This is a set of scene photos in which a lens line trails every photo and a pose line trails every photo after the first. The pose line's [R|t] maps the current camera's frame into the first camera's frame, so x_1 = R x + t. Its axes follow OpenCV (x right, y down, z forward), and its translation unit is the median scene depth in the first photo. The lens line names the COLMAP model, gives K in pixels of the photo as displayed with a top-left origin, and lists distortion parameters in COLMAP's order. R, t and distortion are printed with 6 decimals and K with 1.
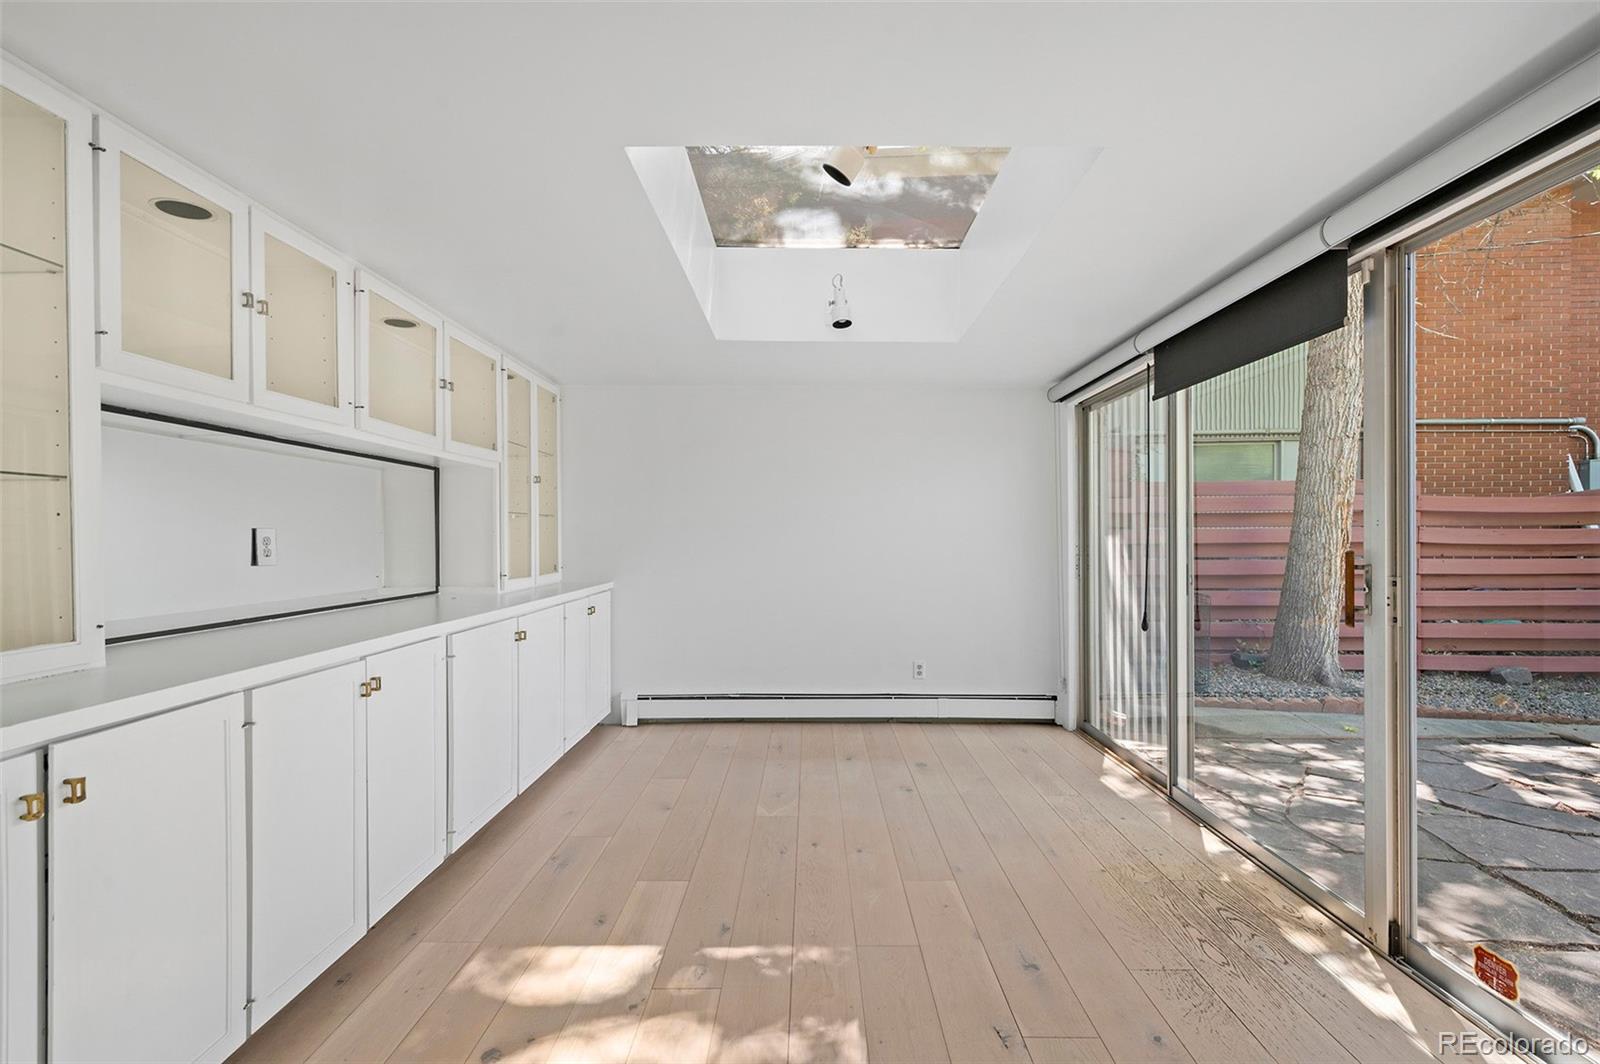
lens RADIAL K [[775.4, 0, 806.7], [0, 775.4, 533.2], [0, 0, 1]] dist [-0.000328, -0.000045]
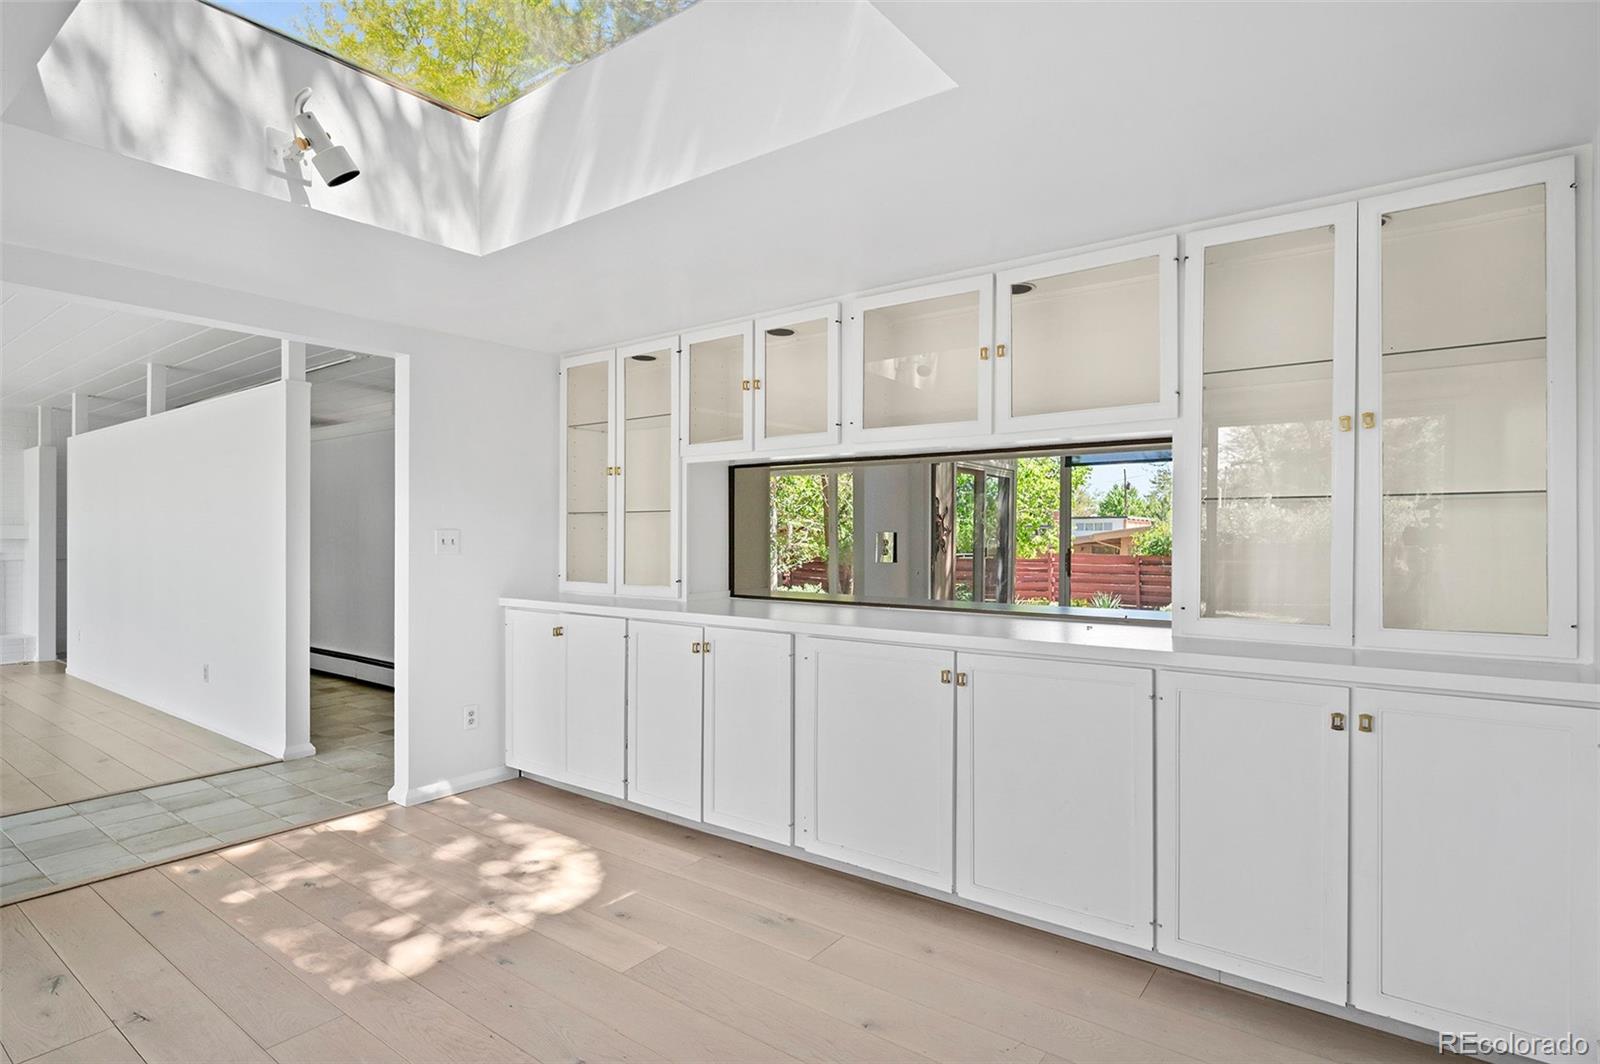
lens RADIAL K [[822.7, 0, 807.8], [0, 822.7, 525.3], [0, 0, 1]] dist [-0.000082, 0.000174]
pose [[-0.589585, 0.003259, -0.807699, 0.525946], [-0.000279, 0.999991, 0.004238, -0.031457], [0.807706, 0.002723, -0.589579, 2.037489]]
